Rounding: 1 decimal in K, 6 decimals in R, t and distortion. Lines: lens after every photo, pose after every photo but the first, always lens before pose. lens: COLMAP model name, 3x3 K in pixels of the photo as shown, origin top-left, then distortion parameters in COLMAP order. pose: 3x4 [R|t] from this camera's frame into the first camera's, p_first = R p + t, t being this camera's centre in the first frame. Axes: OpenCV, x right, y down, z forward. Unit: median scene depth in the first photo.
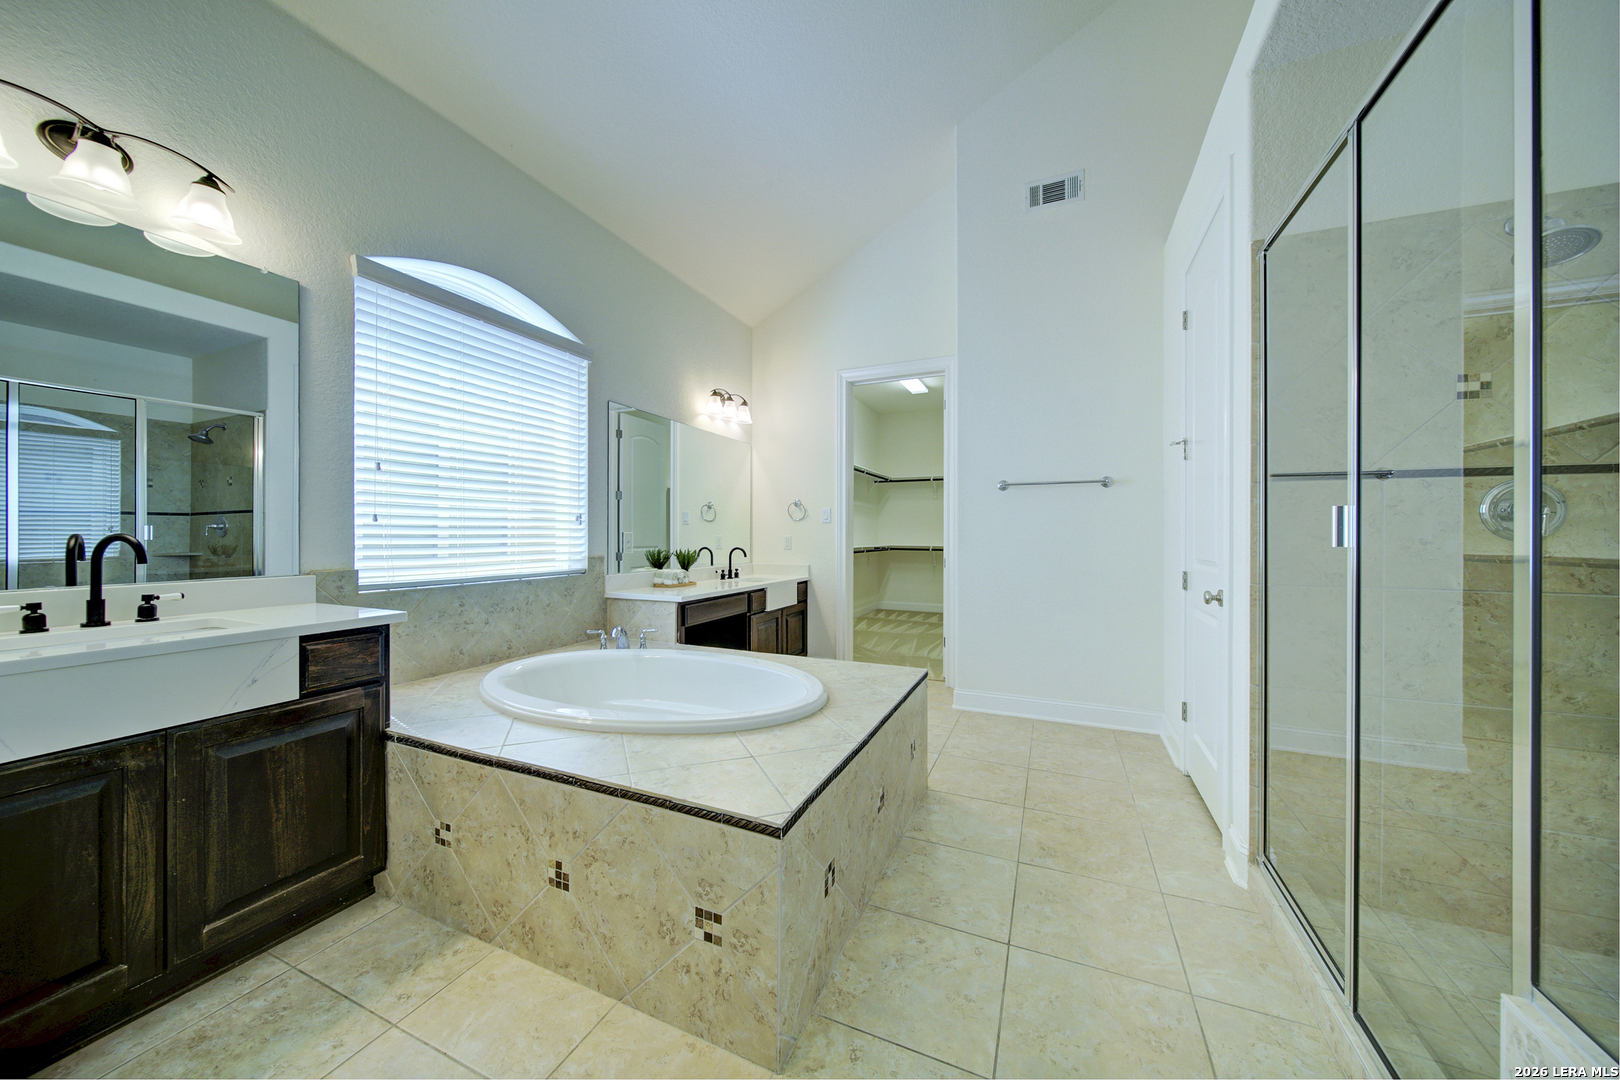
lens RADIAL K [[564.7, 0, 806.7], [0, 564.7, 533.8], [0, 0, 1]] dist [-0.003328, -0.000399]
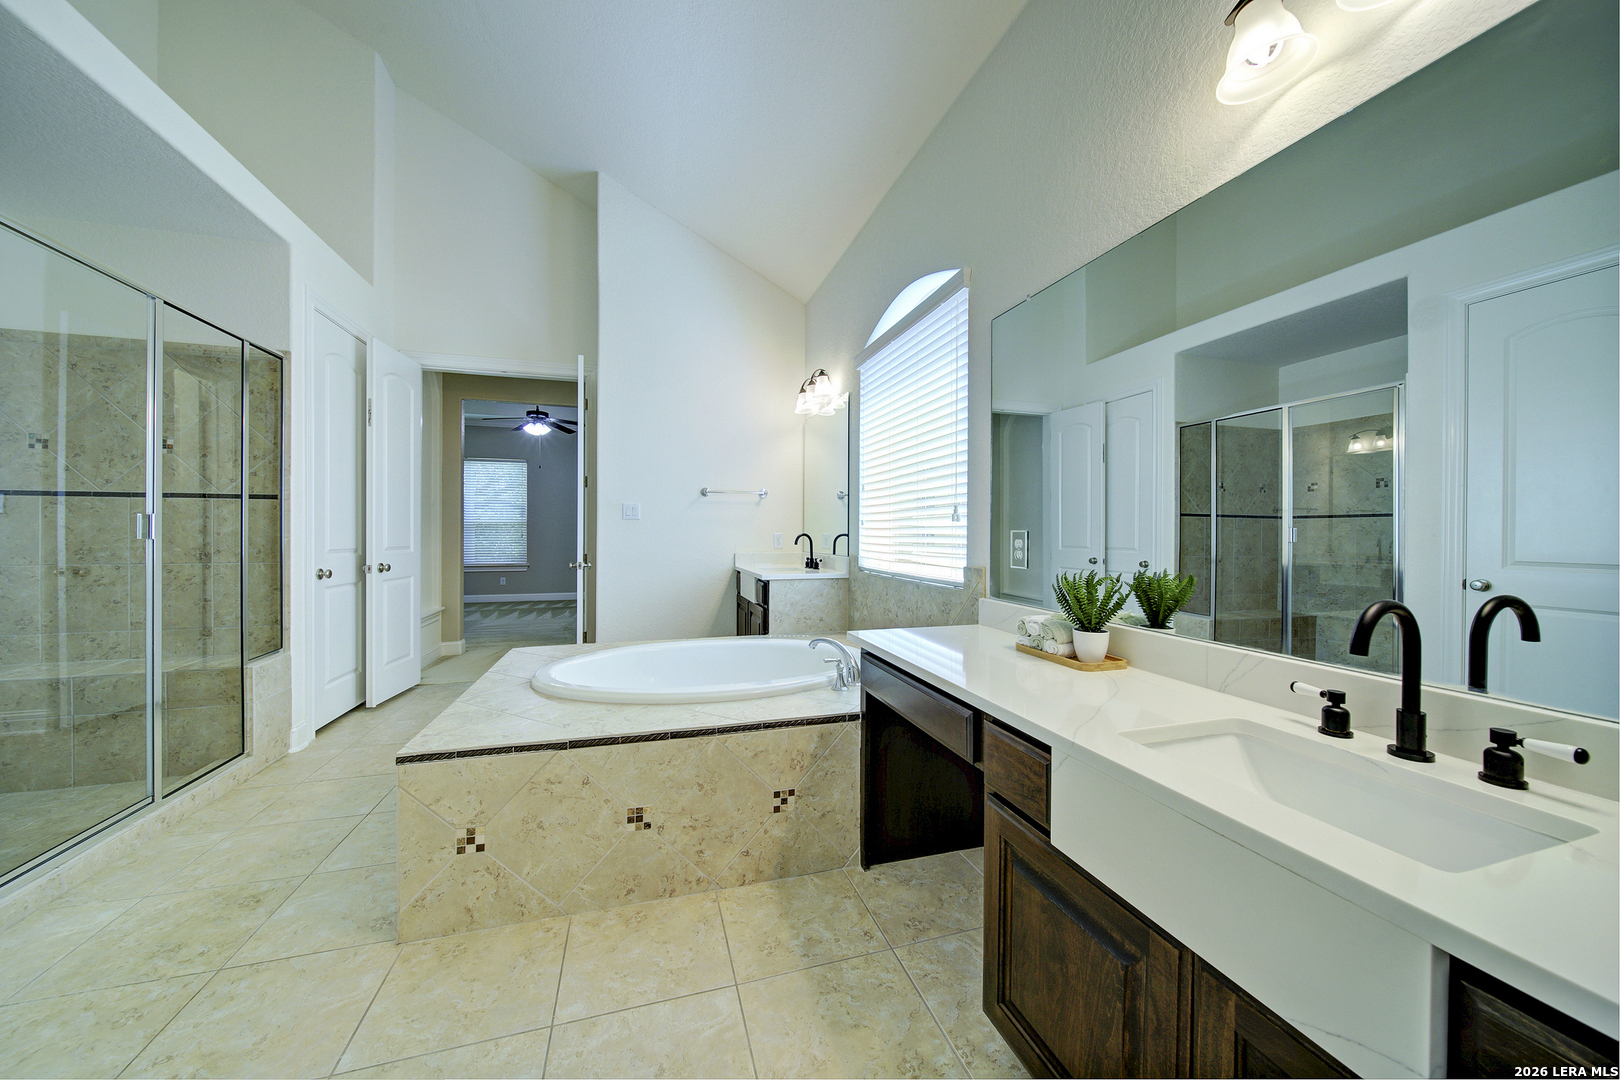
lens RADIAL K [[564.7, 0, 802.2], [0, 564.7, 539.6], [0, 0, 1]] dist [-0.003328, -0.000399]
pose [[-0.765238, 0.002063, -0.643744, 0.281888], [-0.002925, 0.999973, 0.006682, 0.005121], [0.643741, 0.006996, -0.765212, 1.825806]]
